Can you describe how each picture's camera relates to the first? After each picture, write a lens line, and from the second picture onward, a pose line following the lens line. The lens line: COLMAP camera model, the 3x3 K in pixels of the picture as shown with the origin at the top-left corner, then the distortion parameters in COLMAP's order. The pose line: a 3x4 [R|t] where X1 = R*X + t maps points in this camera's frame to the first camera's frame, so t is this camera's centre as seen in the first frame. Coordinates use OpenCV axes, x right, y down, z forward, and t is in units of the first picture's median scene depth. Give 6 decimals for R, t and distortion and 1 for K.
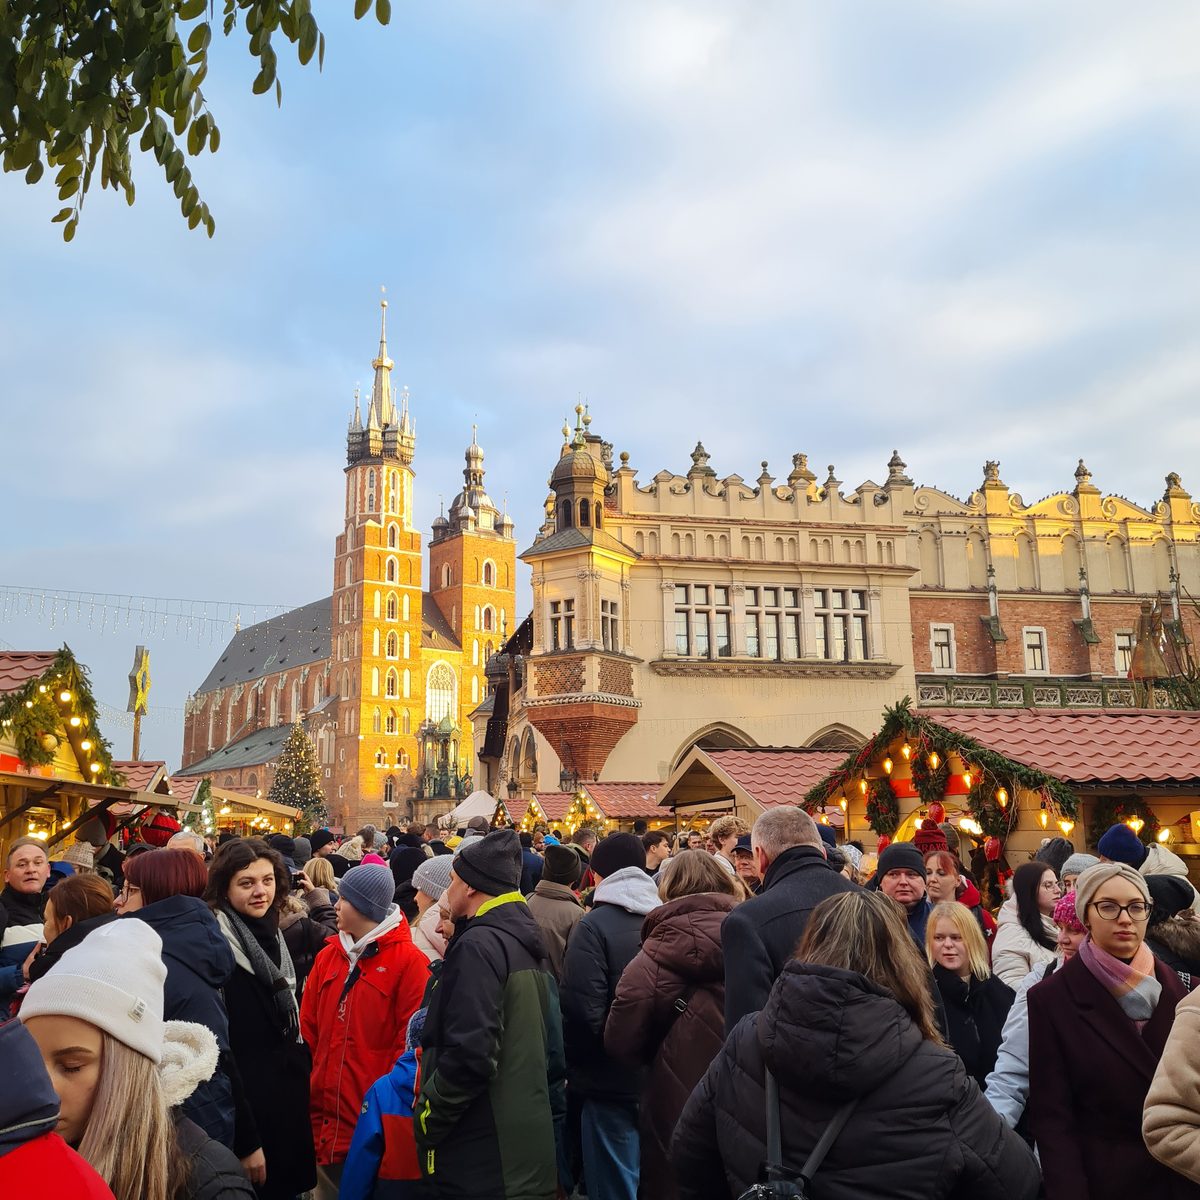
lens RADIAL K [[1215.3, 0, 599.4], [0, 1215.3, 599.5], [0, 0, 1]] dist [-0.001982, 0.000000]
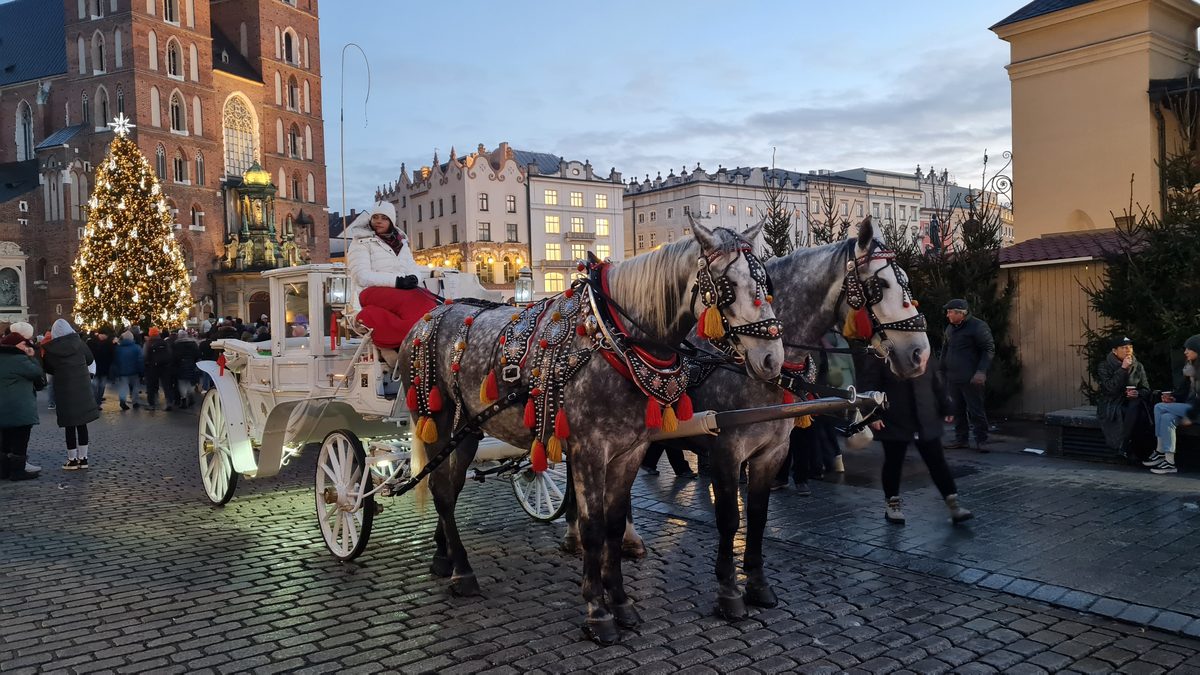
lens RADIAL K [[912.1, 0, 600.1], [0, 912.1, 339.2], [0, 0, 1]] dist [0.032029, 0.002397]
pose [[0.895205, -0.019174, 0.445241, -0.191078], [-0.072558, 0.979473, 0.188064, 0.079313], [-0.439708, -0.200662, 0.875438, 0.380451]]
